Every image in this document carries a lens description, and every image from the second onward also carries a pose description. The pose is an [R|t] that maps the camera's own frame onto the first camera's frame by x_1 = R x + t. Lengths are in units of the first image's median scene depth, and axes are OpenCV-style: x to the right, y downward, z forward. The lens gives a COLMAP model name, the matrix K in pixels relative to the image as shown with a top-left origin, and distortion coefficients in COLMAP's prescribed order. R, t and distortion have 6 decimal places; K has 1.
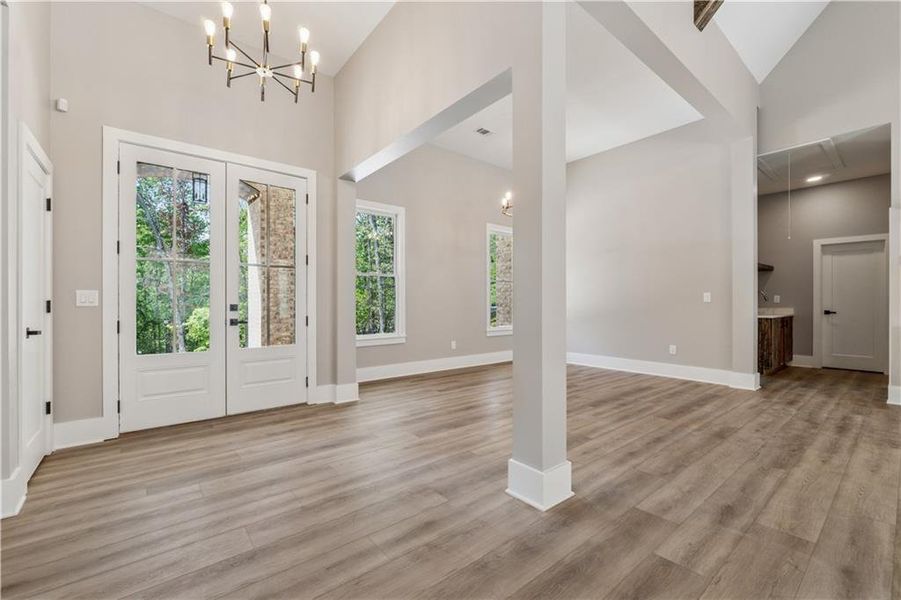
lens RADIAL K [[380.2, 0, 455.6], [0, 380.2, 302.4], [0, 0, 1]] dist [-0.003374, 0.000340]
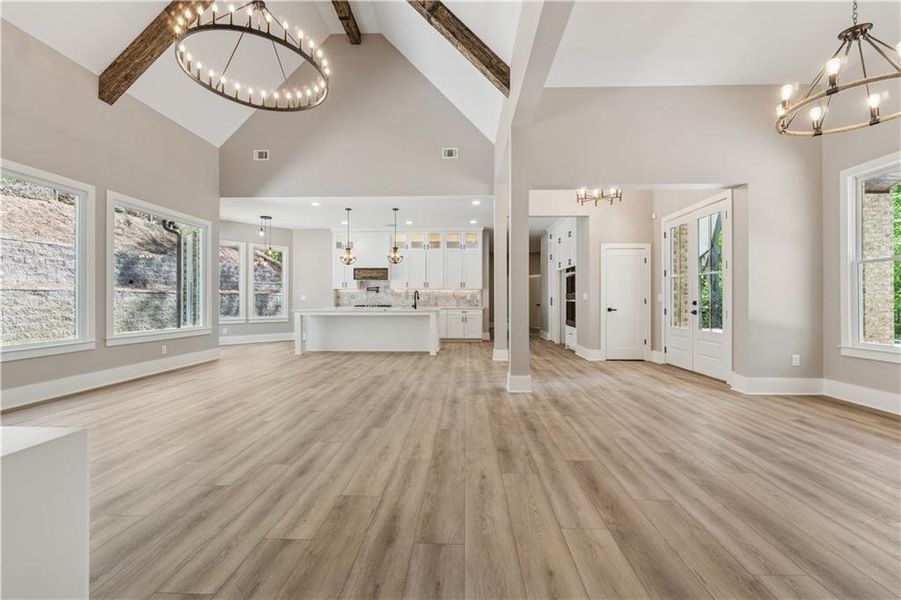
lens RADIAL K [[380.2, 0, 449.8], [0, 380.2, 299.0], [0, 0, 1]] dist [-0.003374, 0.000340]
pose [[-0.673667, -0.004723, -0.739020, 1.434151], [-0.000456, 0.999982, -0.005976, 0.005543], [0.739035, -0.003688, -0.673657, 1.503276]]
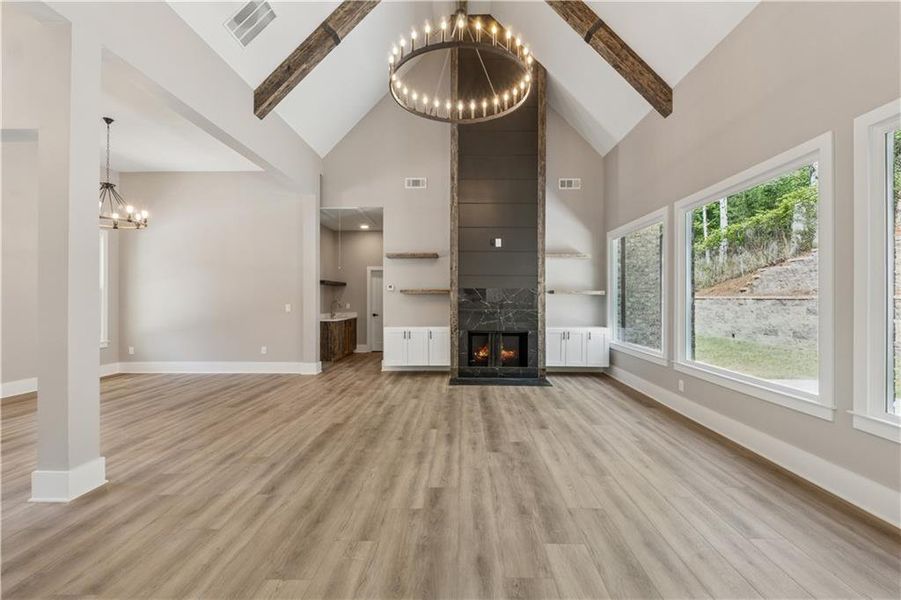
lens RADIAL K [[380.2, 0, 455.8], [0, 380.2, 299.5], [0, 0, 1]] dist [-0.003374, 0.000340]
pose [[0.649835, 0.000043, 0.760075, 0.071581], [-0.000494, 1.000000, 0.000366, -0.075484], [-0.760075, -0.000614, 0.649835, -0.498519]]
